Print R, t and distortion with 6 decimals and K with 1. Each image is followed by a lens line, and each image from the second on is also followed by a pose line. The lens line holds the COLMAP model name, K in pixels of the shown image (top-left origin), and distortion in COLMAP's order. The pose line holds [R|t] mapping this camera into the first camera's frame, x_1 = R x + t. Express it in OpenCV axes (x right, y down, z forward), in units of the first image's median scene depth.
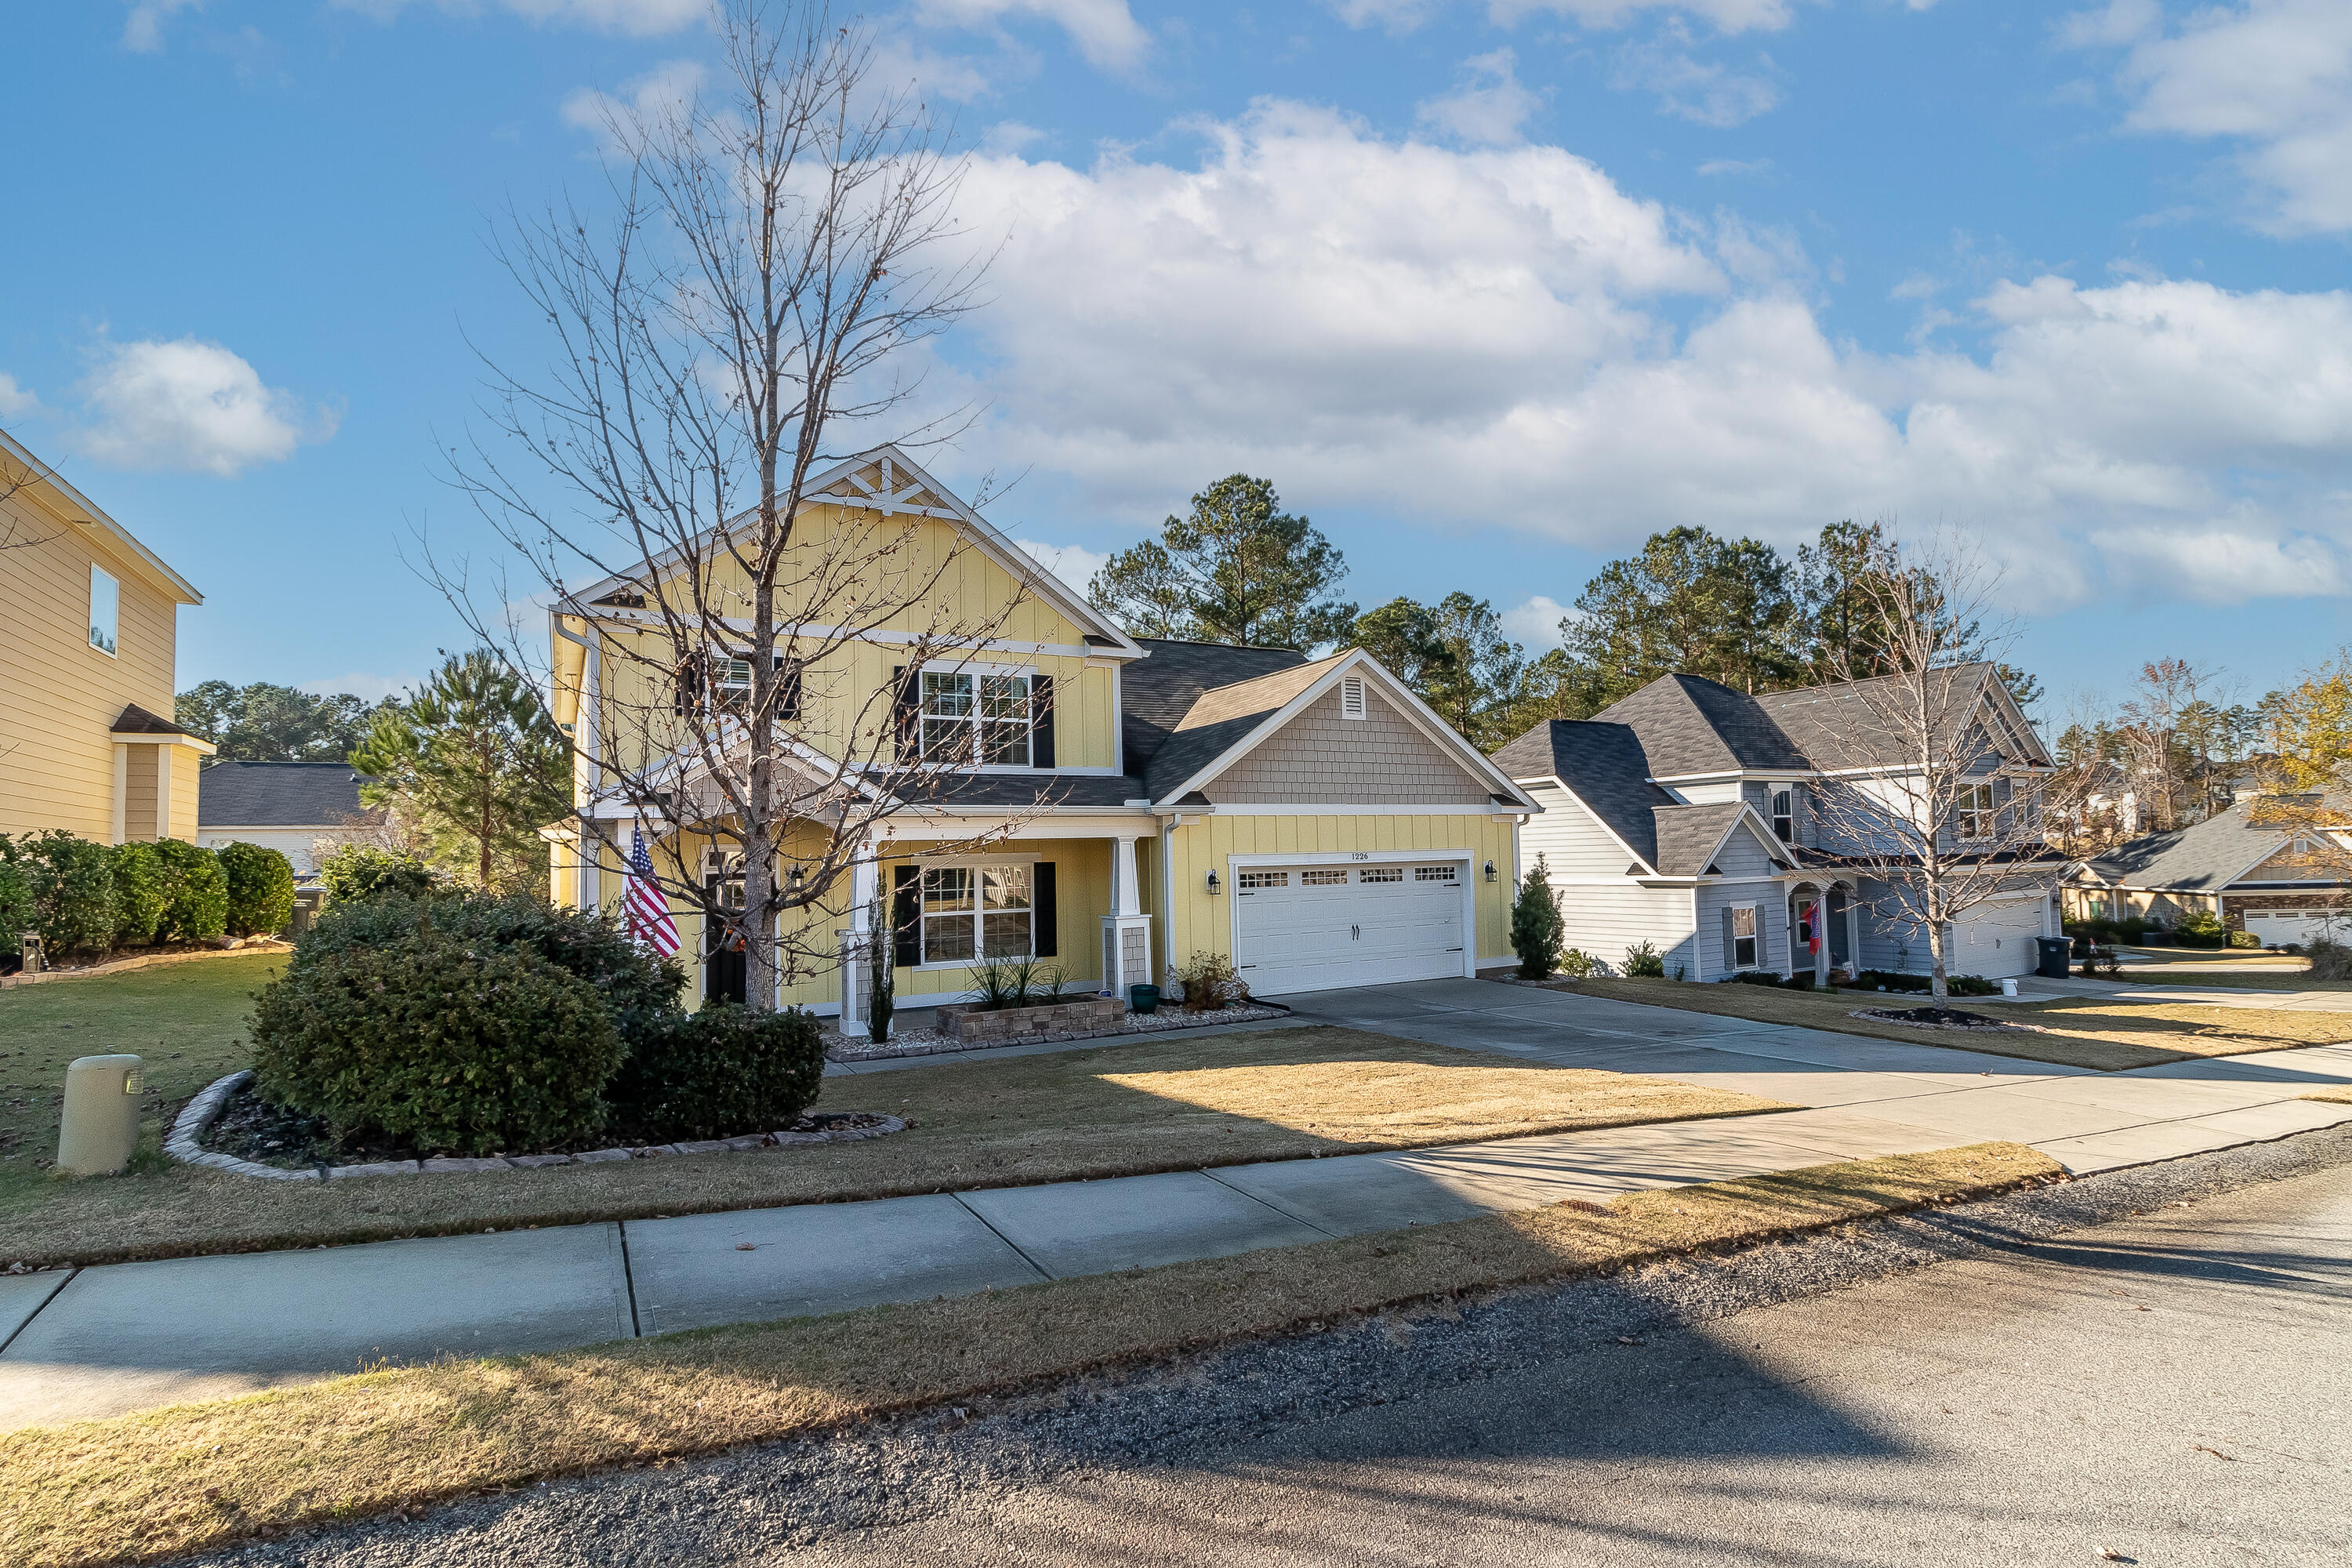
lens RADIAL K [[1085.8, 0, 1193.8], [0, 1085.8, 784.7], [0, 0, 1]] dist [0.005022, -0.002758]
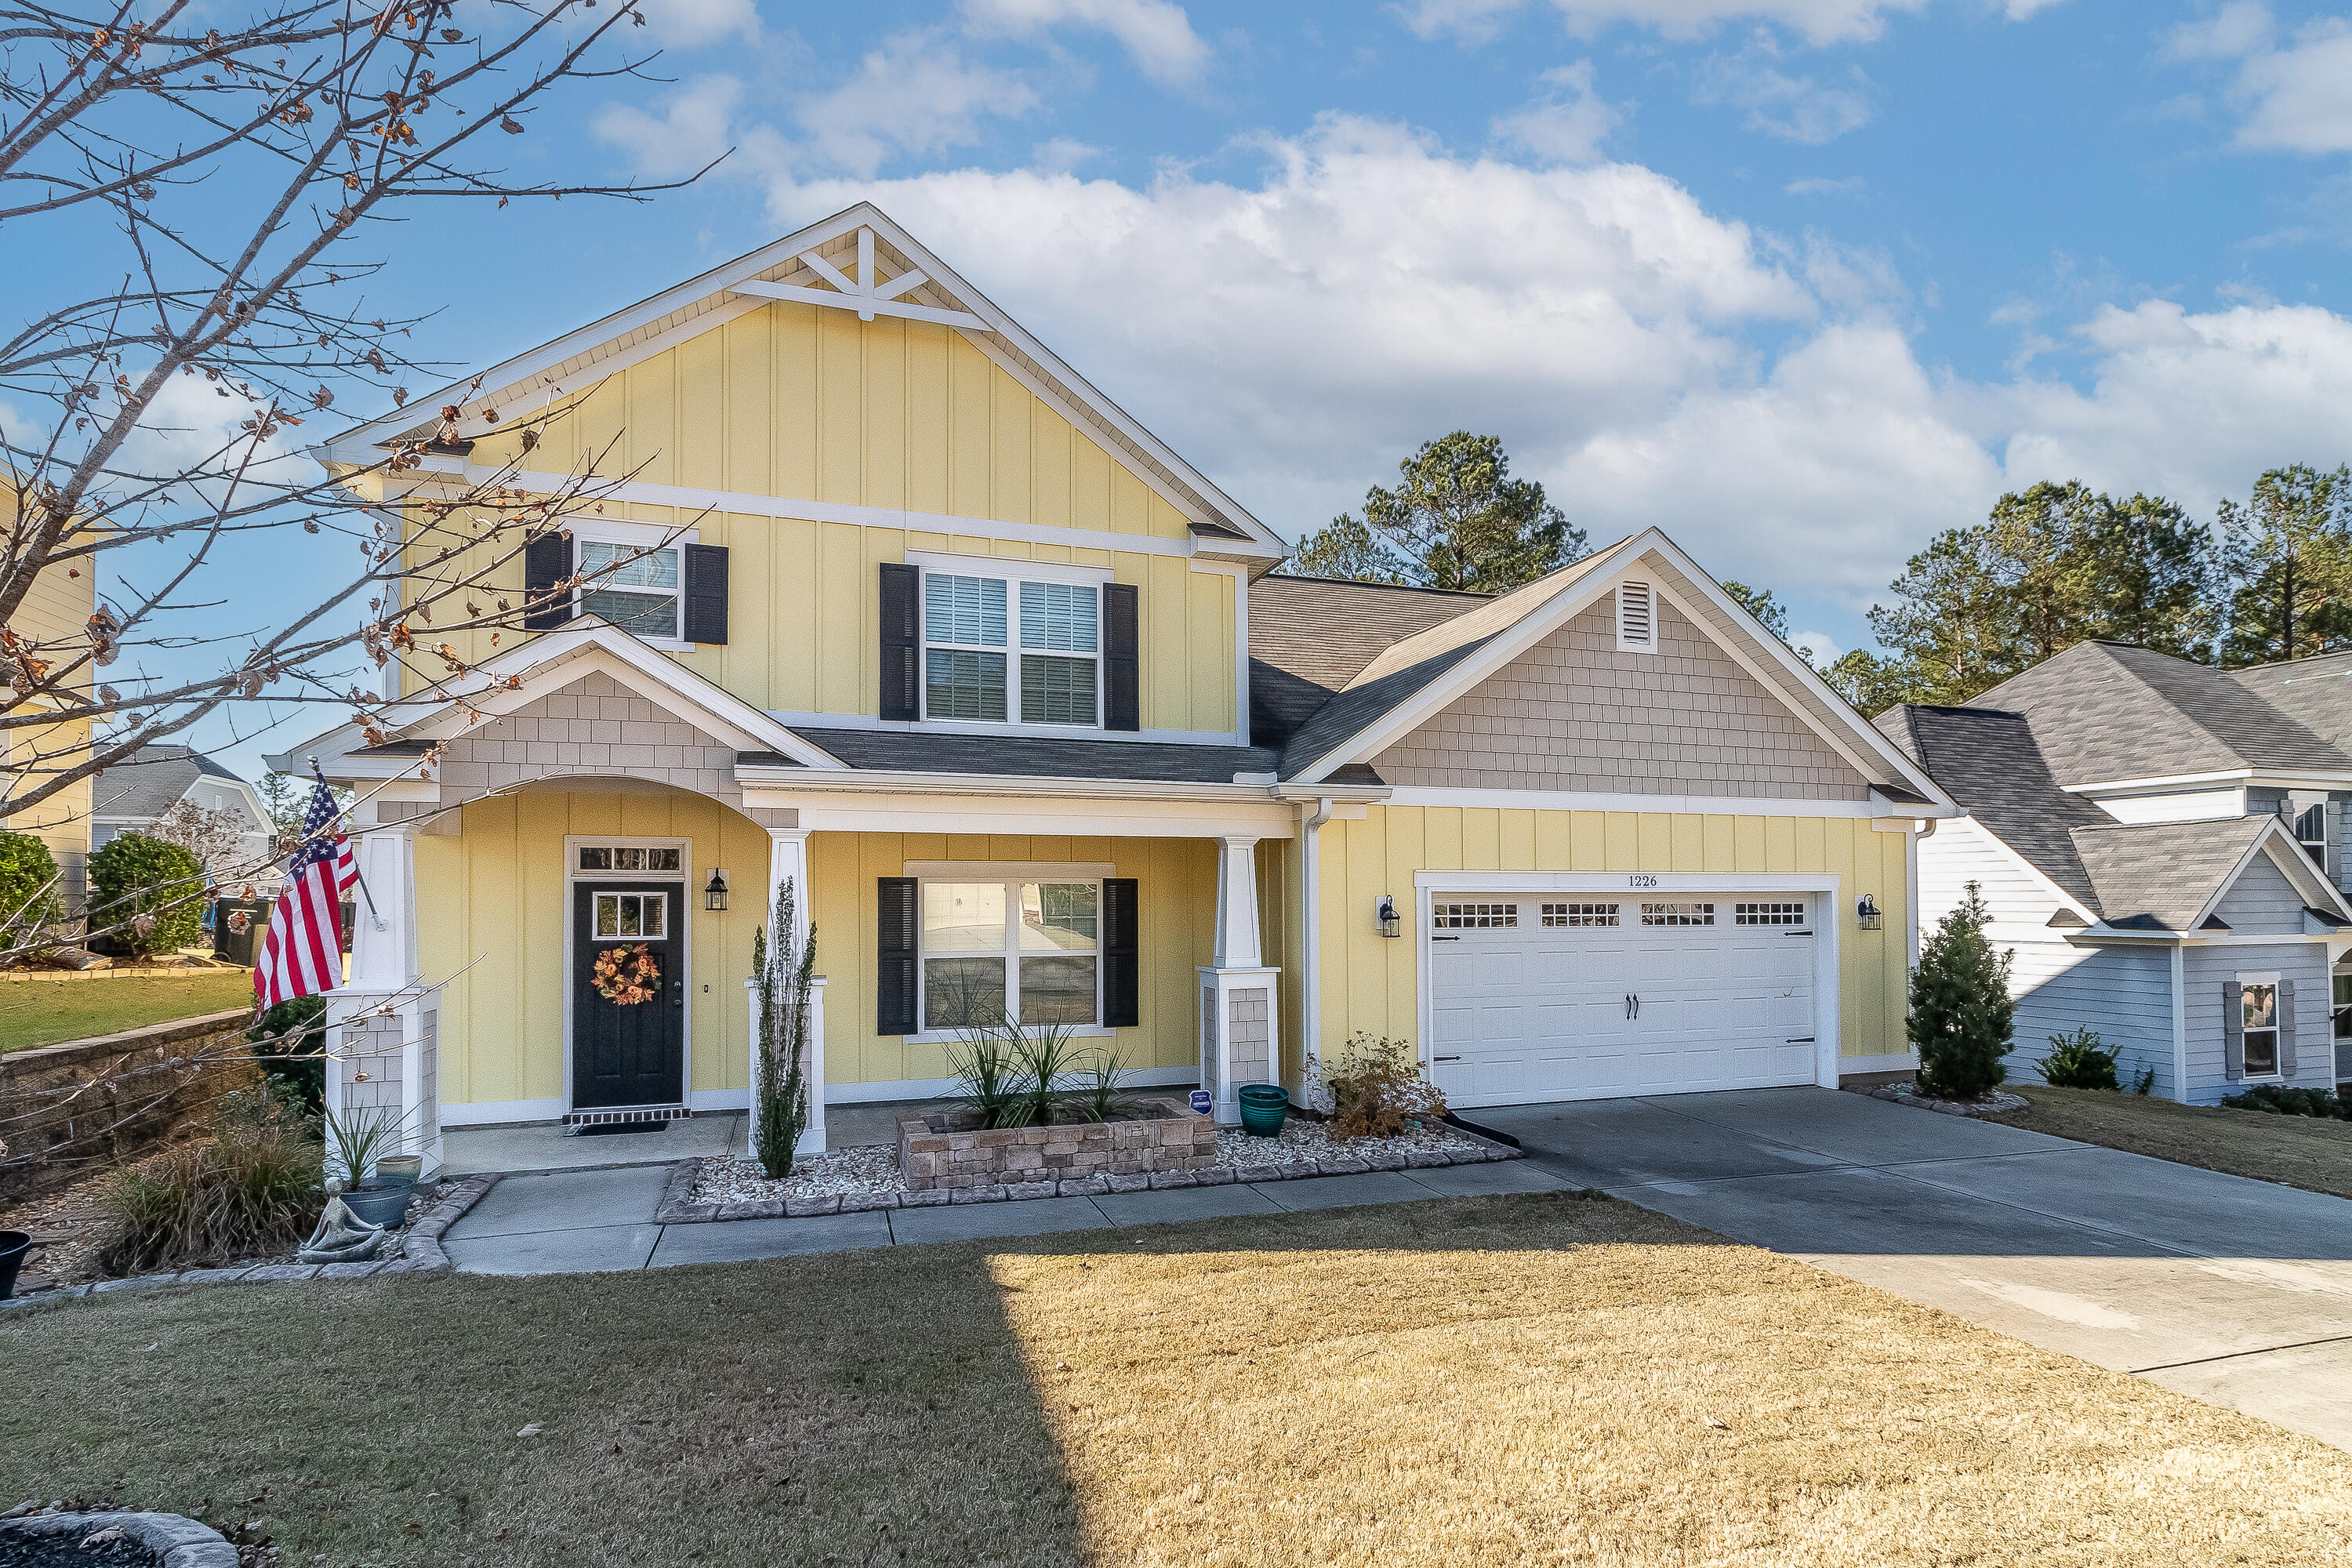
lens RADIAL K [[1085.8, 0, 1186.2], [0, 1085.8, 861.8], [0, 0, 1]] dist [0.005022, -0.002758]
pose [[0.979365, 0.015533, -0.201503, 0.026628], [-0.008541, 0.999332, 0.035519, 0.036088], [0.201920, -0.033065, 0.978844, 0.360413]]
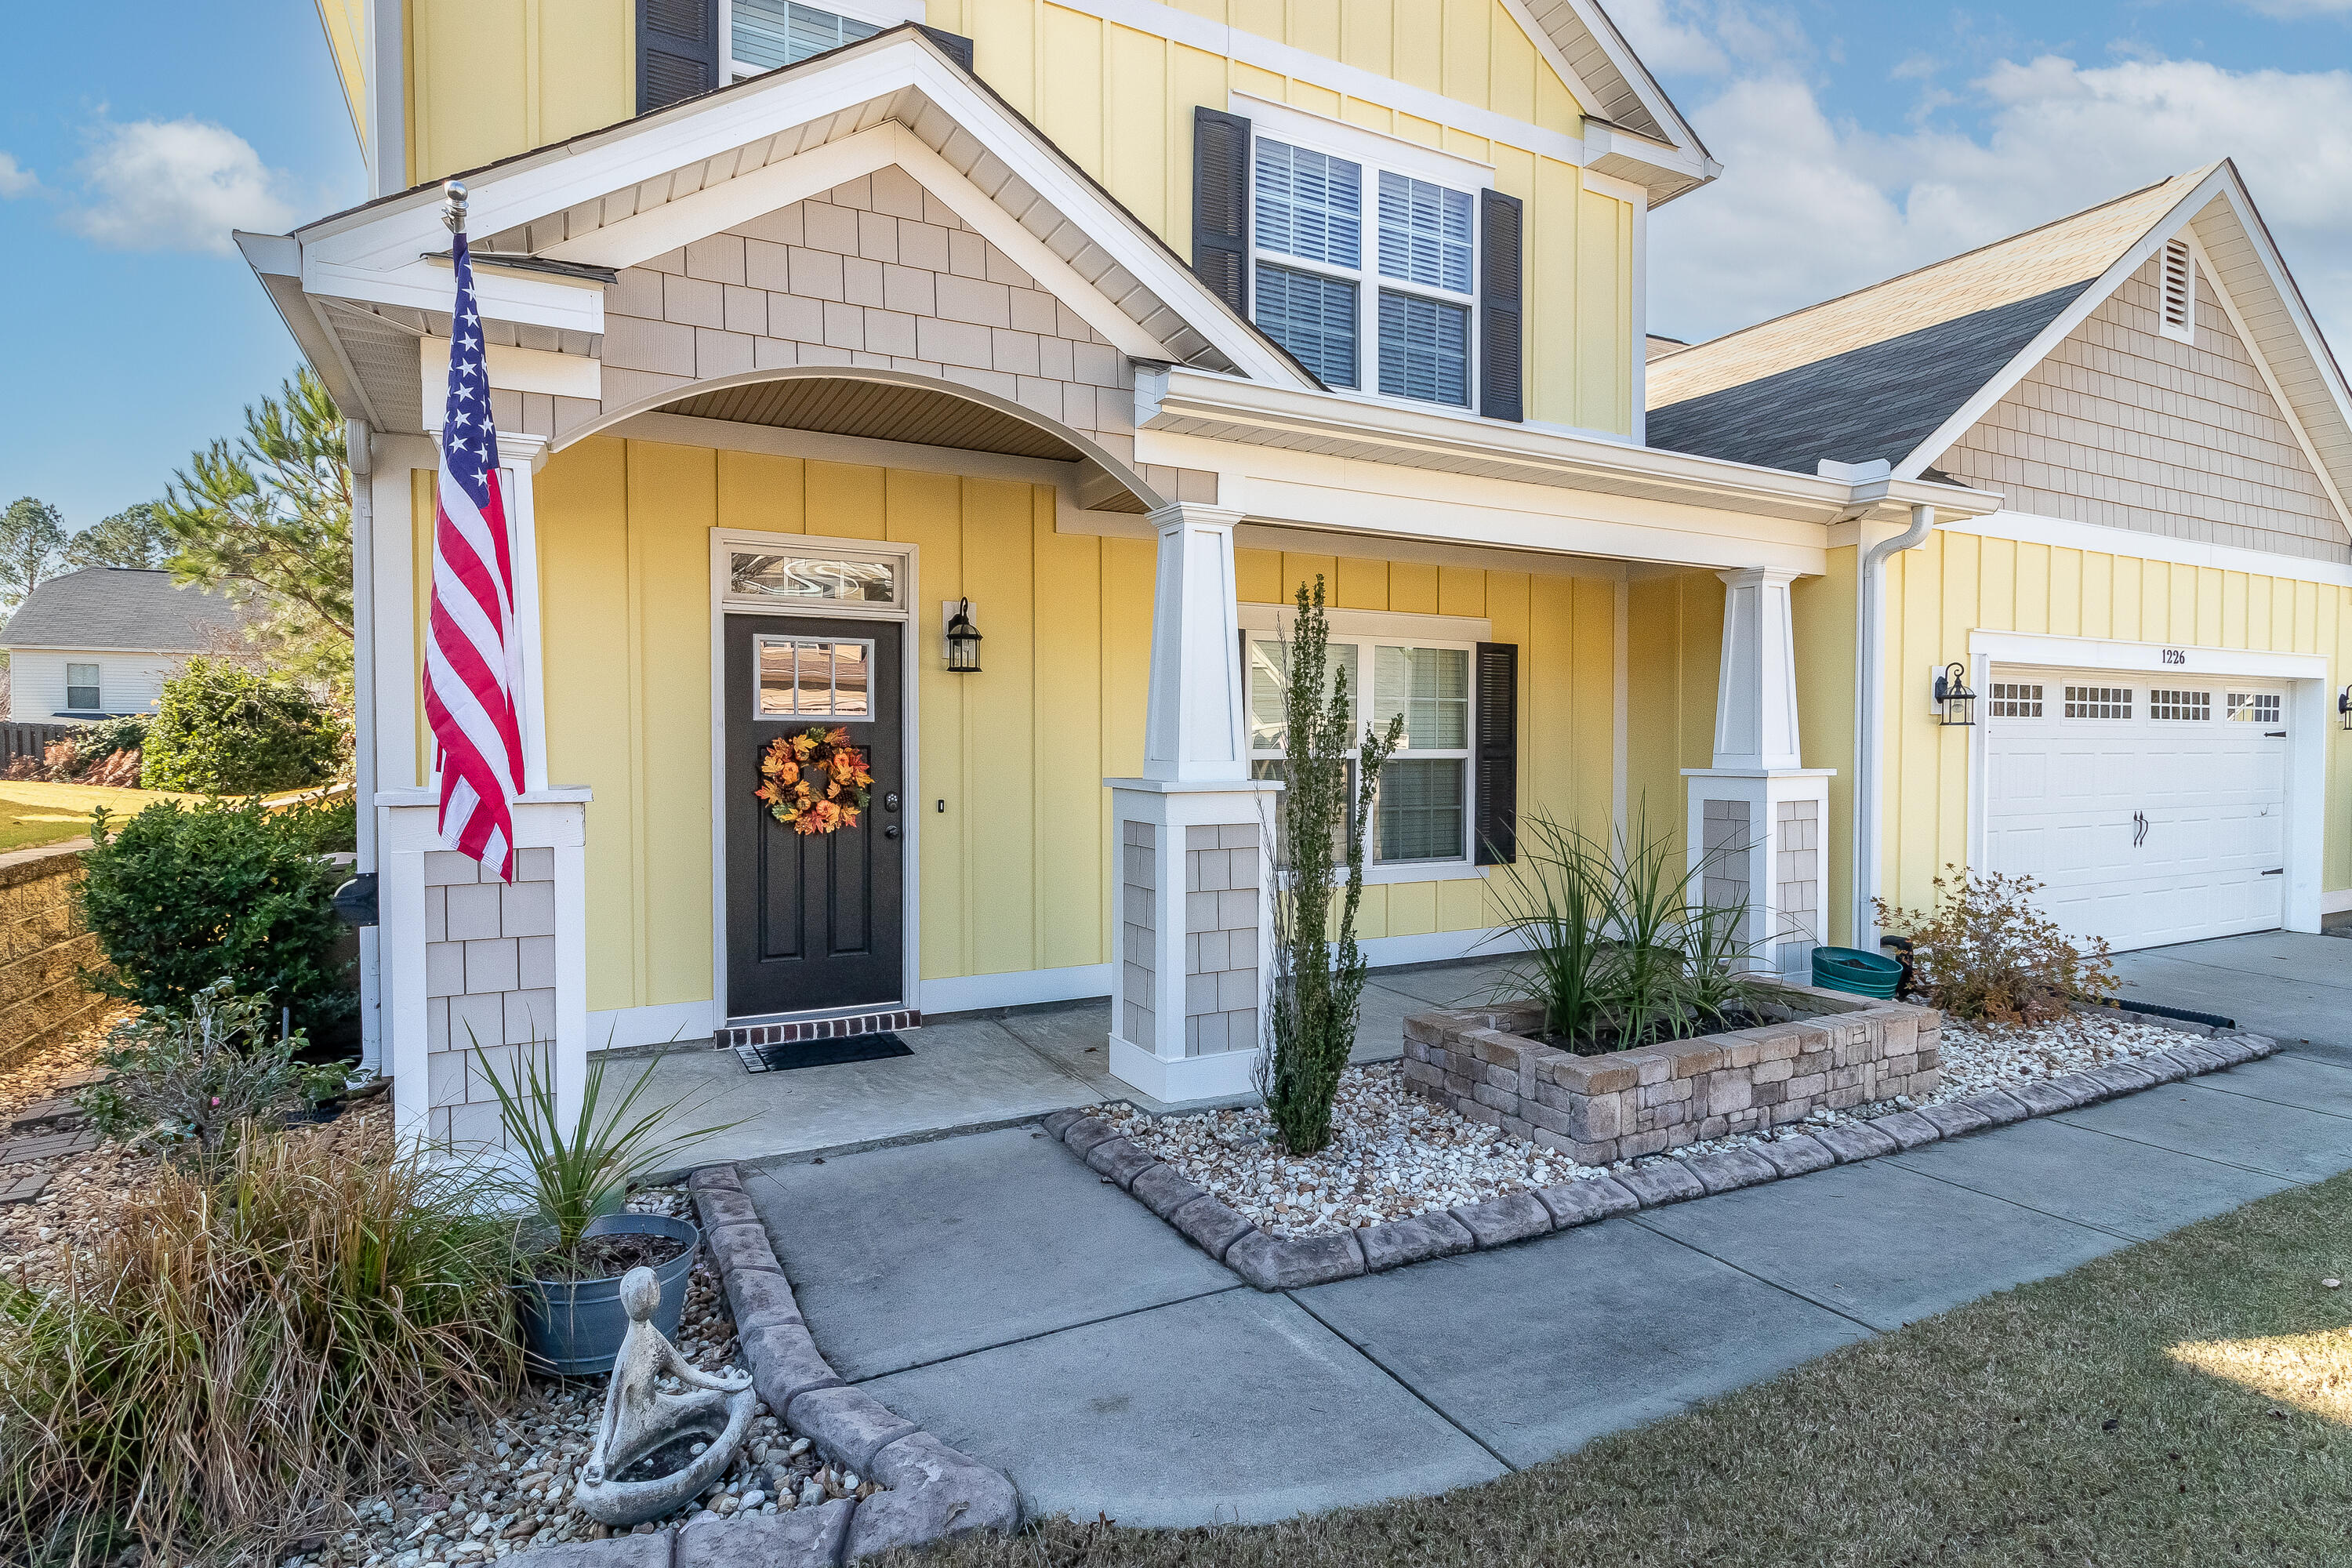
lens RADIAL K [[1144.3, 0, 1150.9], [0, 1144.3, 750.4], [0, 0, 1]] dist [0.014957, 0.000398]
pose [[0.998512, 0.025677, -0.048119, -0.234073], [-0.022021, 0.996938, 0.075031, 0.077227], [0.049898, -0.073860, 0.996020, 0.509170]]
